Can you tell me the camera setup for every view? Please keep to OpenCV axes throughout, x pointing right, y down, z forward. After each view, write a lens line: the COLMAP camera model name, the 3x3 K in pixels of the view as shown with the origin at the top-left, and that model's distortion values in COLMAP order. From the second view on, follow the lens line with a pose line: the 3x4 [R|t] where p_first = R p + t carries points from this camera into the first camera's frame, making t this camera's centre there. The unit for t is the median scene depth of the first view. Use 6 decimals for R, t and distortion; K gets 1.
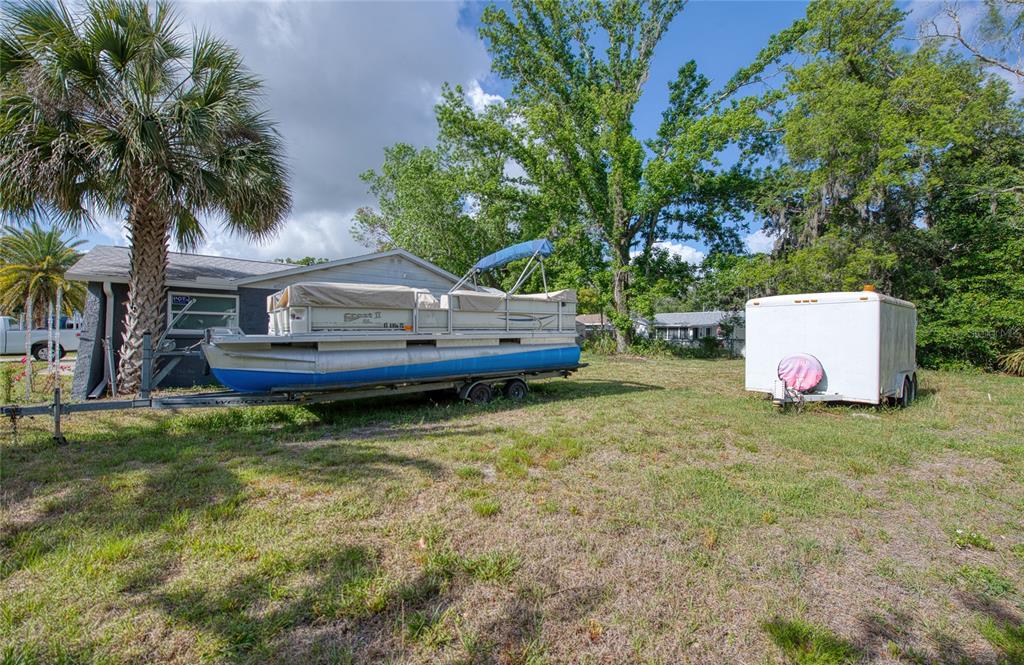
lens RADIAL K [[419.4, 0, 507.5], [0, 419.4, 334.3], [0, 0, 1]] dist [-0.012272, -0.000709]
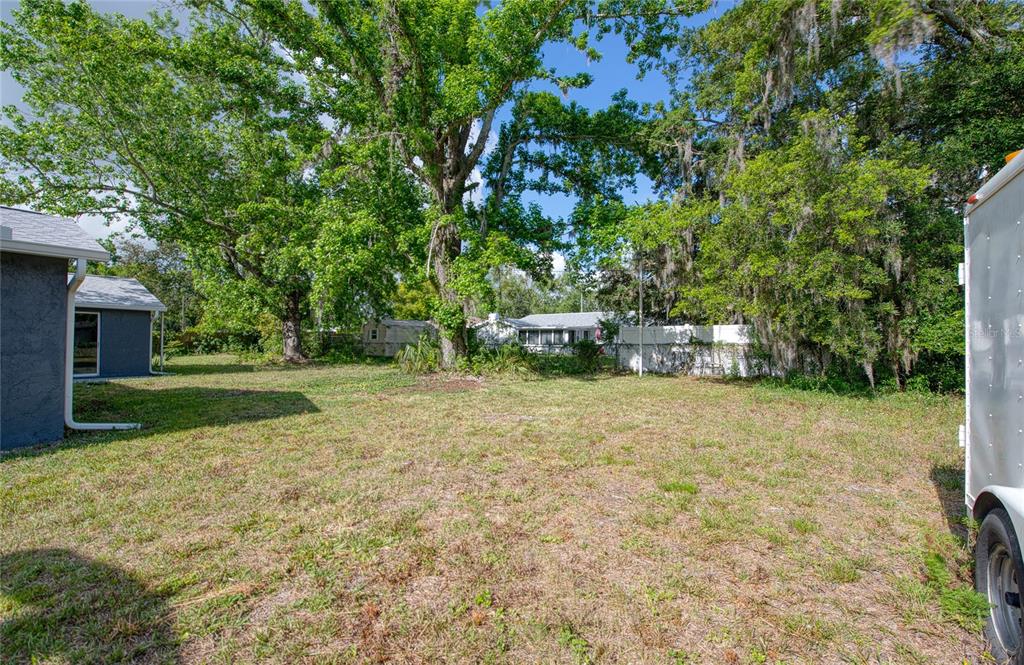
lens RADIAL K [[423.4, 0, 507.7], [0, 423.4, 332.2], [0, 0, 1]] dist [-0.016087, -0.001700]
pose [[0.966455, -0.001808, 0.256831, 0.196611], [0.007340, 0.999761, -0.020580, 0.005838], [-0.256733, 0.021775, 0.966237, 0.396859]]
